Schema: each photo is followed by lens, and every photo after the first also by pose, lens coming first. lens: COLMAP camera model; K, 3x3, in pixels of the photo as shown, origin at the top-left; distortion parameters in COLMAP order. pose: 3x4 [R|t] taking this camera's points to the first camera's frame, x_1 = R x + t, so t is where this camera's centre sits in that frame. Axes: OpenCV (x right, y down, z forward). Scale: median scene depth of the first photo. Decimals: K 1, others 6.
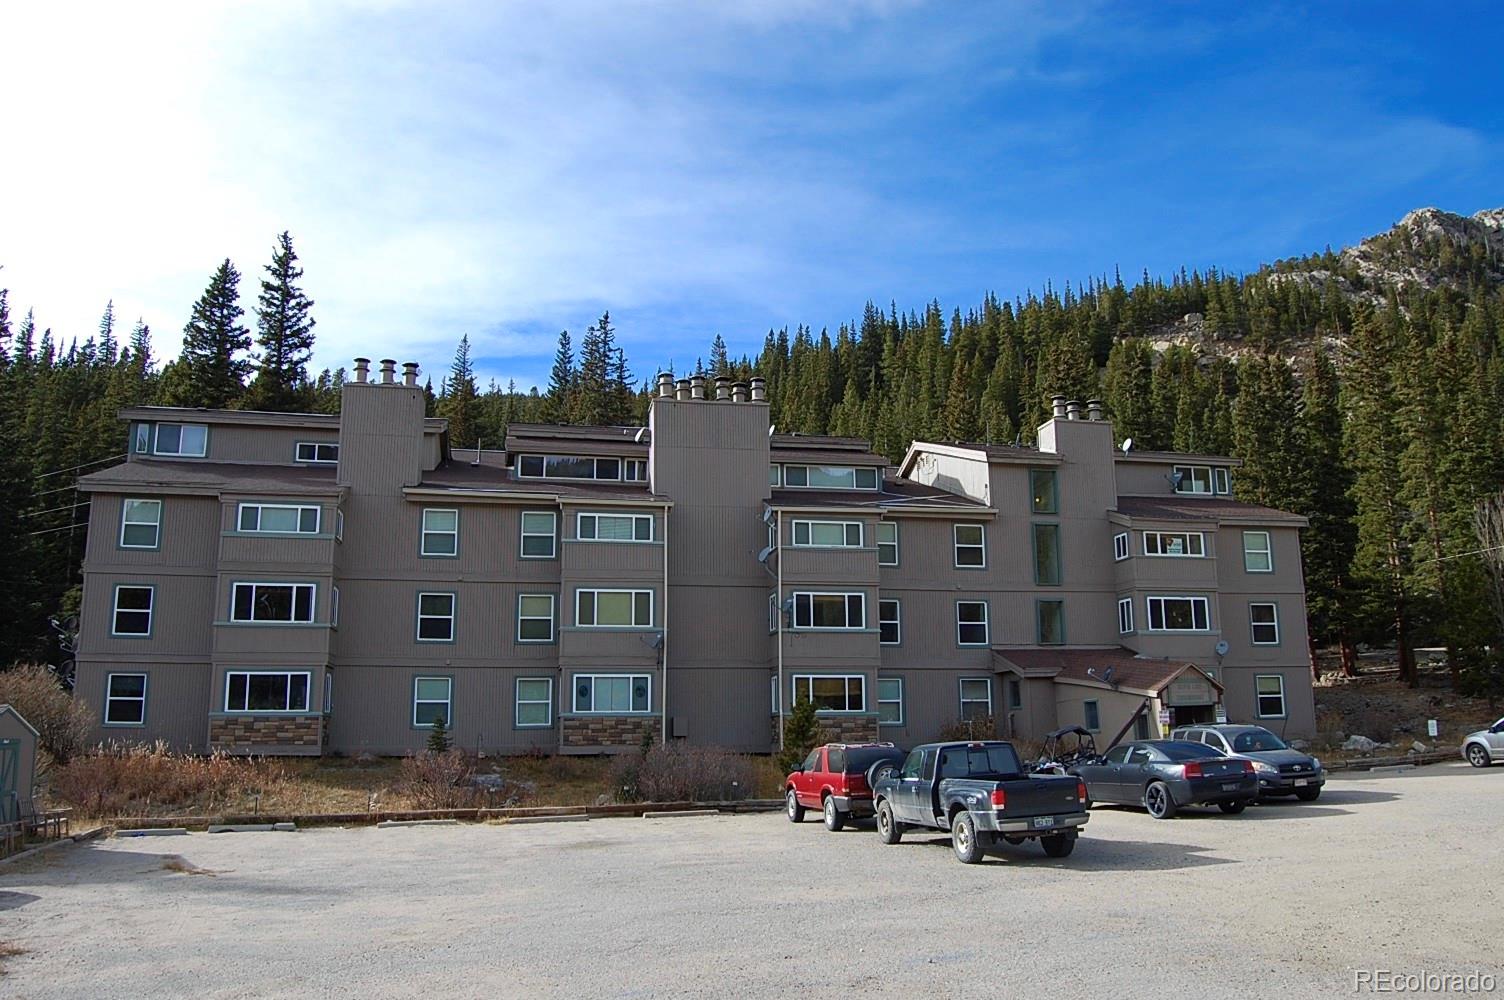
lens RADIAL K [[1171.0, 0, 770.2], [0, 1171.0, 513.5], [0, 0, 1]] dist [-0.094241, 0.033397]
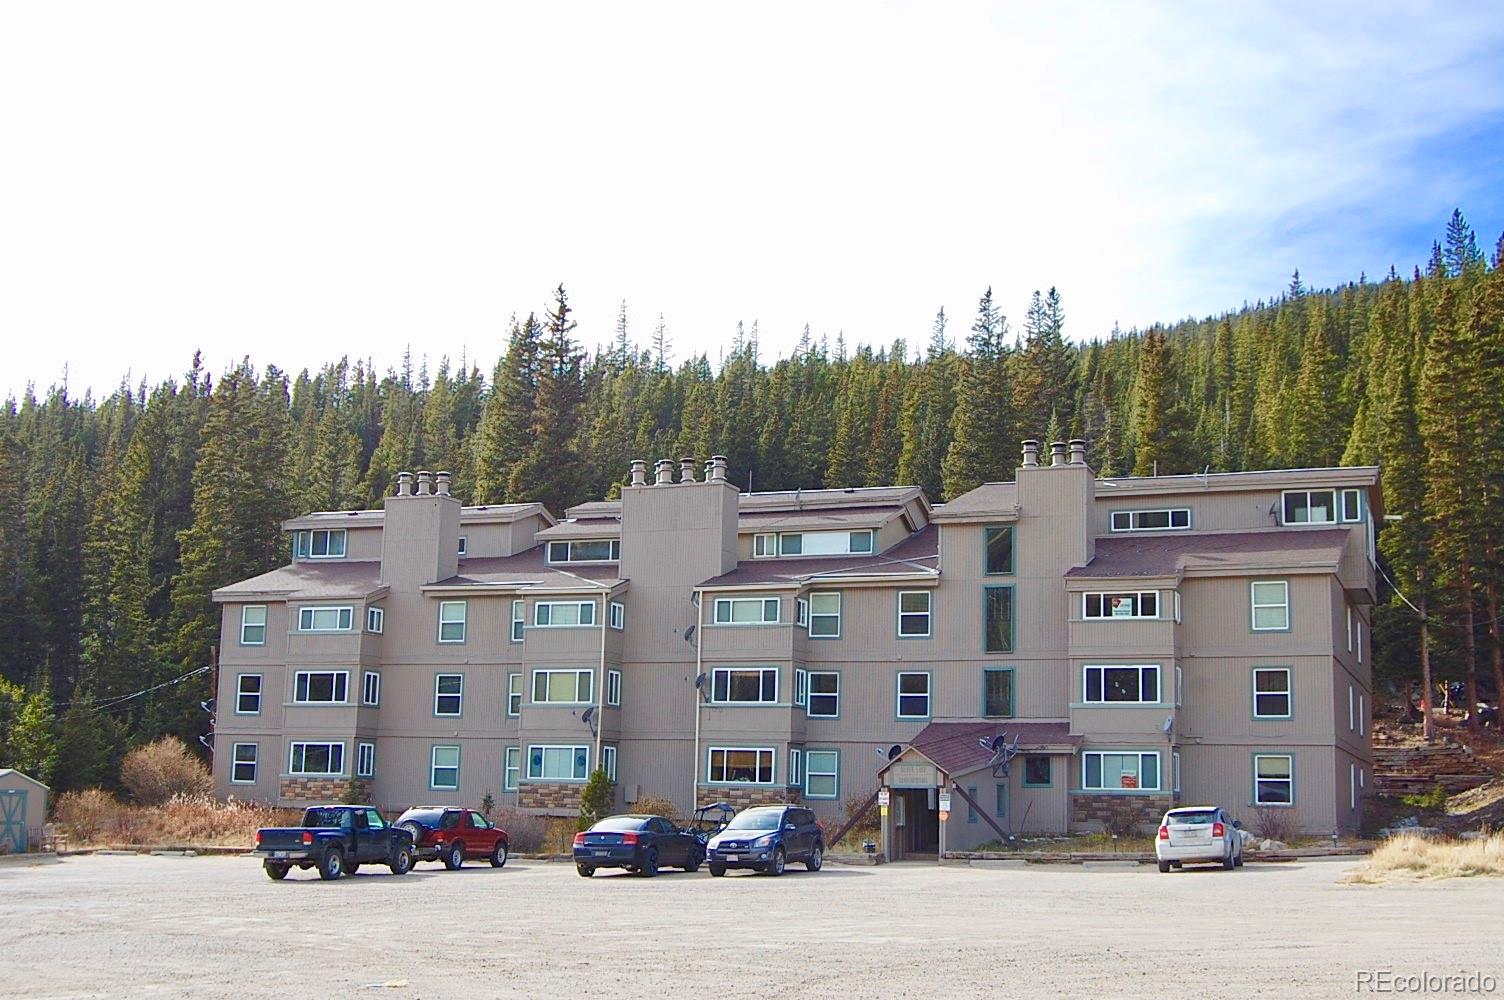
lens RADIAL K [[1751.7, 0, 755.9], [0, 1751.7, 509.7], [0, 0, 1]] dist [-0.037440, 0.000000]
pose [[0.830397, -0.061416, -0.553777, 0.923090], [0.074038, 0.997255, 0.000423, -0.072237], [0.552231, -0.041352, 0.832665, -0.280249]]
